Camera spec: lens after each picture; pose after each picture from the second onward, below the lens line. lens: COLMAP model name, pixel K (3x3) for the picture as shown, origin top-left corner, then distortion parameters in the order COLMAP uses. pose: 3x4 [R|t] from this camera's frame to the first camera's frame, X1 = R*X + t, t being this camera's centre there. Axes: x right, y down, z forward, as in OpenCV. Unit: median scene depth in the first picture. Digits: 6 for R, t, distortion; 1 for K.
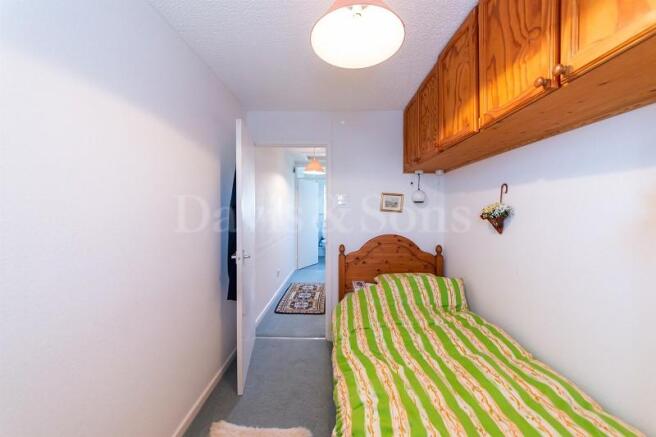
lens RADIAL K [[236.1, 0, 329.6], [0, 236.1, 208.7], [0, 0, 1]] dist [-0.001279, -0.000205]
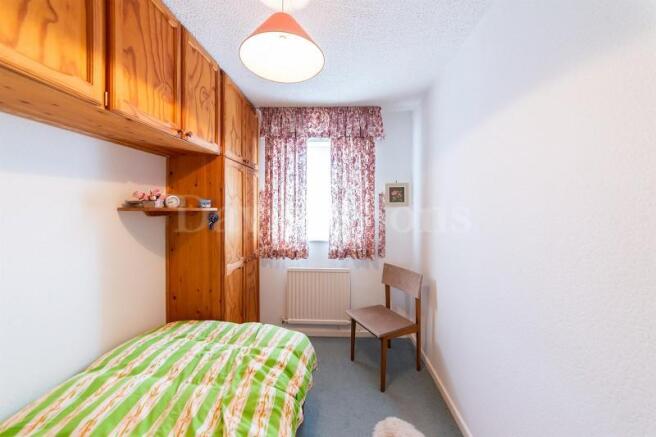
lens RADIAL K [[236.1, 0, 329.6], [0, 236.1, 208.7], [0, 0, 1]] dist [-0.001279, -0.000205]
pose [[-0.999904, -0.004451, 0.013118, -0.065334], [-0.004220, 0.999838, 0.017520, -0.011981], [-0.013194, 0.017463, -0.999760, 1.092603]]
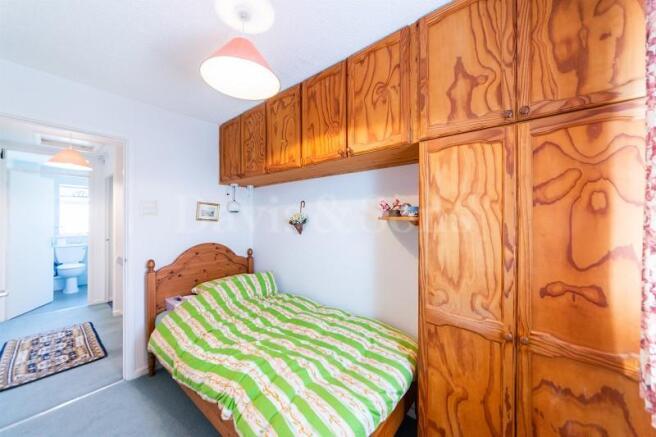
lens RADIAL K [[237.1, 0, 328.0], [0, 237.1, 218.5], [0, 0, 1]] dist [0.000795, 0.000075]
pose [[0.621870, -0.003642, 0.783112, -0.295930], [0.004444, 0.999989, 0.001122, 0.005057], [-0.783108, 0.002783, 0.621880, -0.059193]]
